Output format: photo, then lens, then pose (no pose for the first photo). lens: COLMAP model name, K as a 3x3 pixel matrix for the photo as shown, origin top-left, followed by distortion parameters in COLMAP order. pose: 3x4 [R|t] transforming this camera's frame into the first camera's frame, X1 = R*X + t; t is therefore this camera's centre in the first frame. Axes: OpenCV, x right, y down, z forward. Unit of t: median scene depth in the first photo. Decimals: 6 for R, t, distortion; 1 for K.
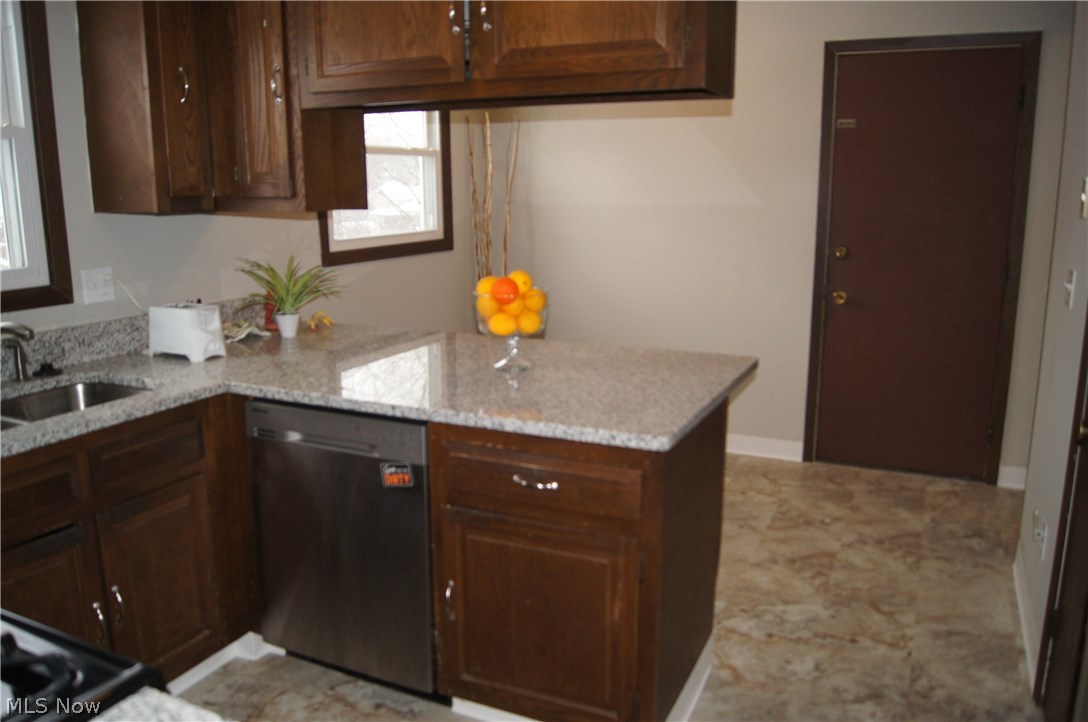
lens RADIAL K [[848.4, 0, 528.9], [0, 848.4, 360.6], [0, 0, 1]] dist [-0.068812, 0.005342]
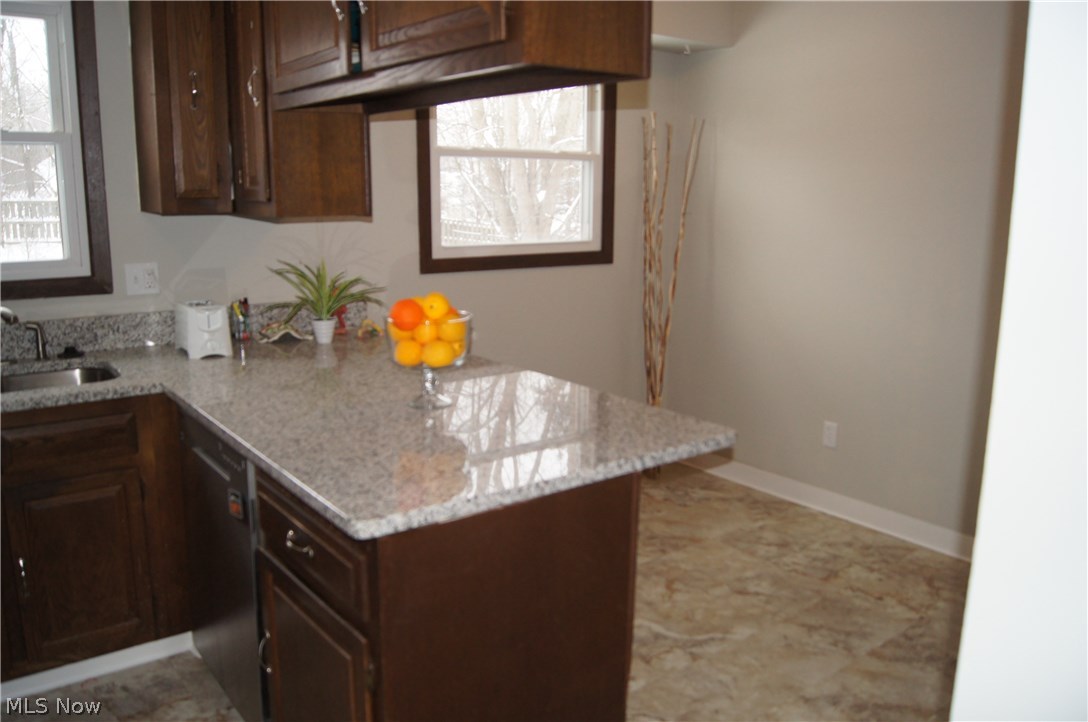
lens RADIAL K [[848.4, 0, 528.9], [0, 848.4, 360.6], [0, 0, 1]] dist [-0.068812, 0.005342]
pose [[0.892211, 0.102985, -0.439720, 0.421610], [-0.106104, 0.994200, 0.017558, -0.057703], [0.438978, 0.030991, 0.897963, 0.252622]]
